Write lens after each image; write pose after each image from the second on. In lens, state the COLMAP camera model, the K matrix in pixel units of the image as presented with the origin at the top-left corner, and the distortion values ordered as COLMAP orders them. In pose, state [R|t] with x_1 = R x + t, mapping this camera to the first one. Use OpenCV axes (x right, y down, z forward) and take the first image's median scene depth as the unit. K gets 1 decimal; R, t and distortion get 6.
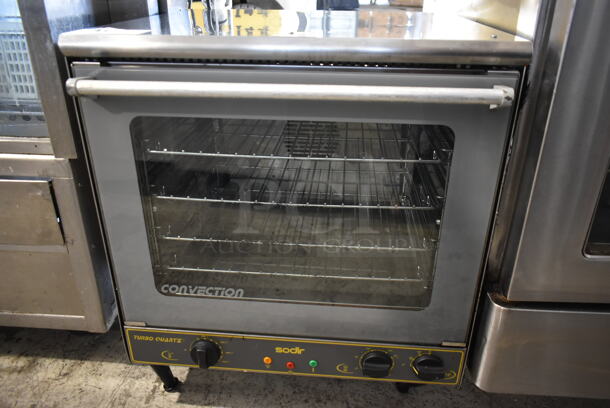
lens RADIAL K [[465.8, 0, 303.0], [0, 465.8, 203.8], [0, 0, 1]] dist [-0.021605, 0.011103]
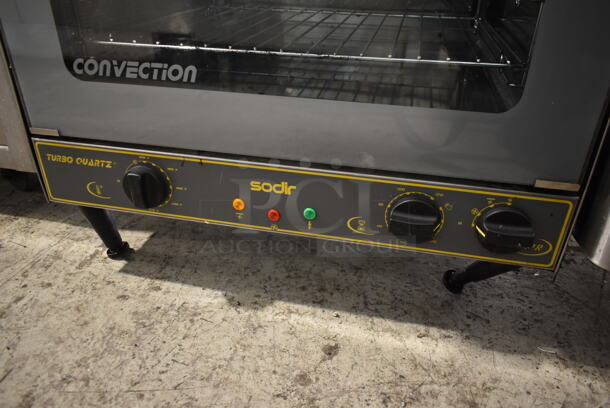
lens RADIAL K [[465.8, 0, 302.3], [0, 465.8, 203.1], [0, 0, 1]] dist [-0.021605, 0.011103]
pose [[0.990216, 0.073777, -0.118445, 0.084294], [-0.065741, 0.995352, 0.070380, 0.286331], [0.123087, -0.061905, 0.990463, 0.385782]]
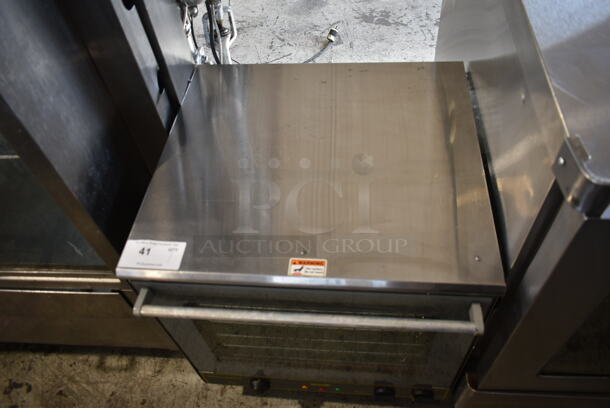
lens RADIAL K [[465.8, 0, 303.9], [0, 465.8, 203.5], [0, 0, 1]] dist [-0.021605, 0.011103]
pose [[0.995550, -0.054622, -0.076793, 0.056285], [0.082389, 0.900073, 0.427879, -0.746469], [0.045748, -0.432302, 0.900568, -0.004254]]
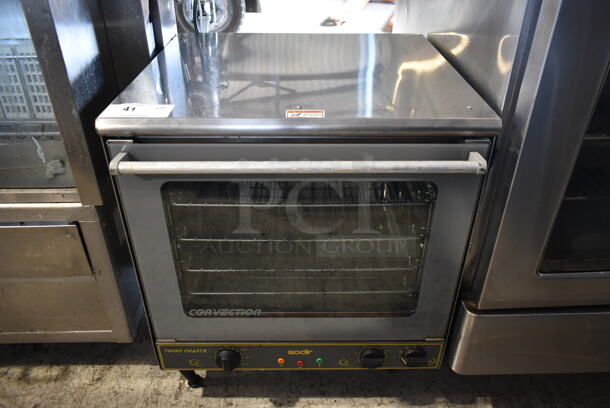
lens RADIAL K [[465.8, 0, 304.6], [0, 465.8, 207.9], [0, 0, 1]] dist [-0.021605, 0.011103]
pose [[0.995481, -0.054223, 0.077953, -0.088565], [0.043997, 0.990877, 0.127383, -0.201154], [-0.084149, -0.123377, 0.988786, -0.134392]]
